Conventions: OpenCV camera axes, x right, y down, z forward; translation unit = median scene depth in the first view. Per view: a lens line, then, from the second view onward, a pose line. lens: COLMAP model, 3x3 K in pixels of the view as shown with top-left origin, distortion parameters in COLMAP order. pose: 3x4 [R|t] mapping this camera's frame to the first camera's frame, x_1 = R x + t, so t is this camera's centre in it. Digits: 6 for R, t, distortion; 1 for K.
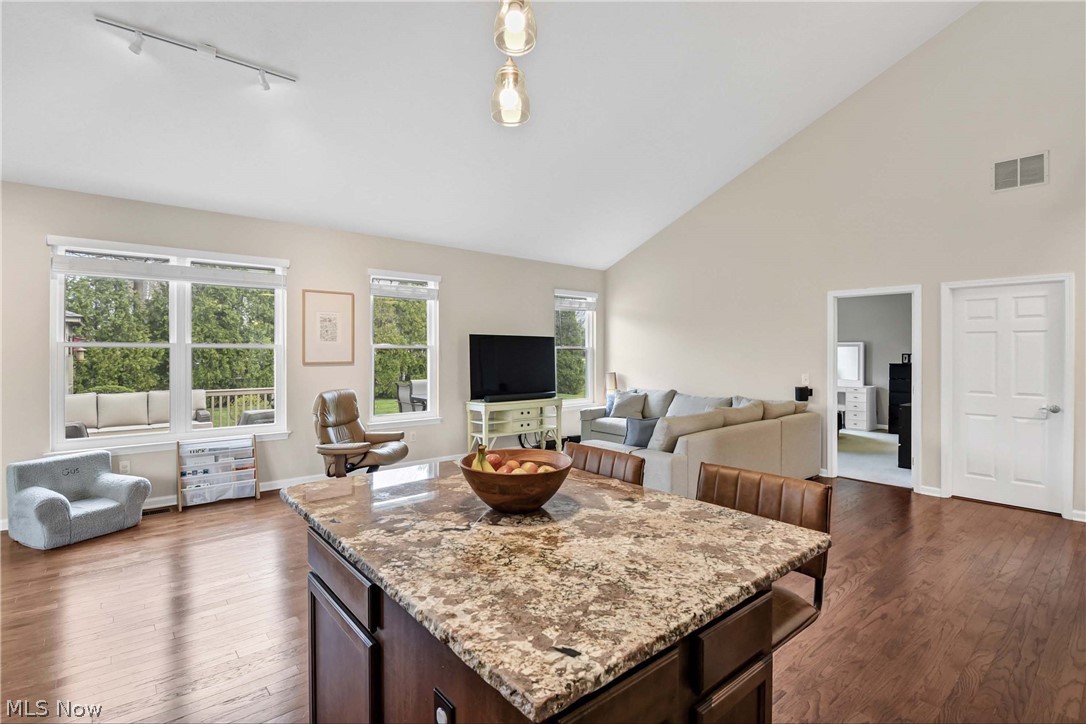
lens RADIAL K [[497.1, 0, 528.6], [0, 497.1, 353.3], [0, 0, 1]] dist [-0.004719, -0.005934]
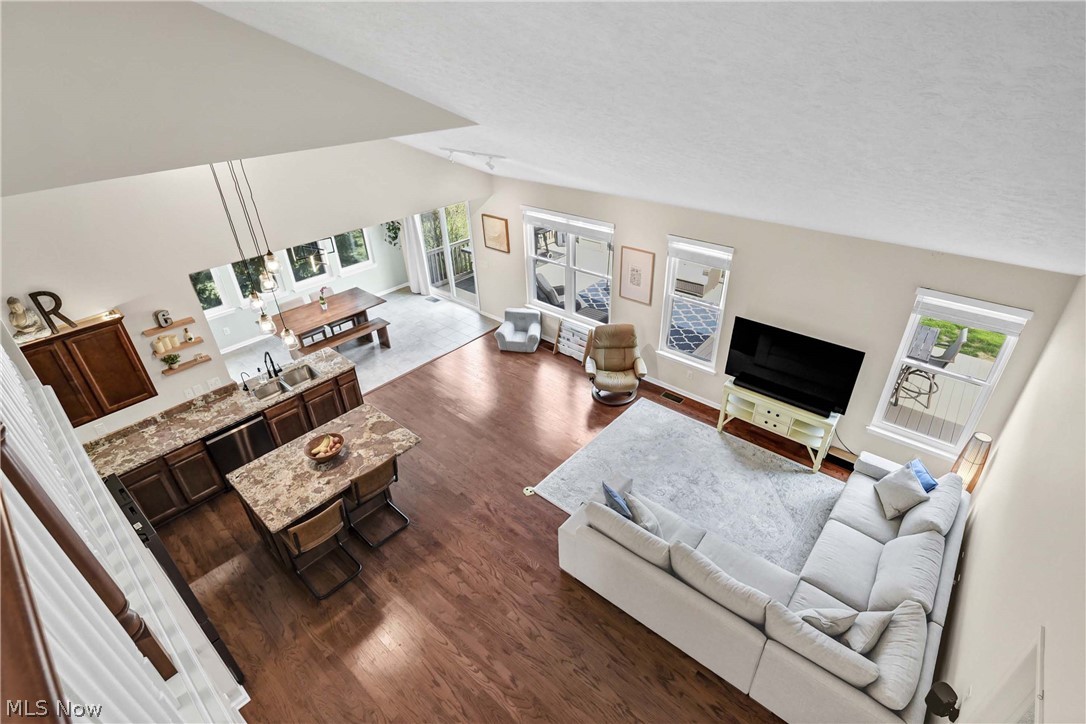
lens RADIAL K [[497.1, 0, 583.3], [0, 497.1, 362.7], [0, 0, 1]] dist [-0.004719, -0.005934]
pose [[0.201763, 0.512678, -0.834538, 0.727646], [0.003891, 0.851635, 0.524122, -0.505258], [0.979427, -0.108995, 0.169833, 0.567913]]
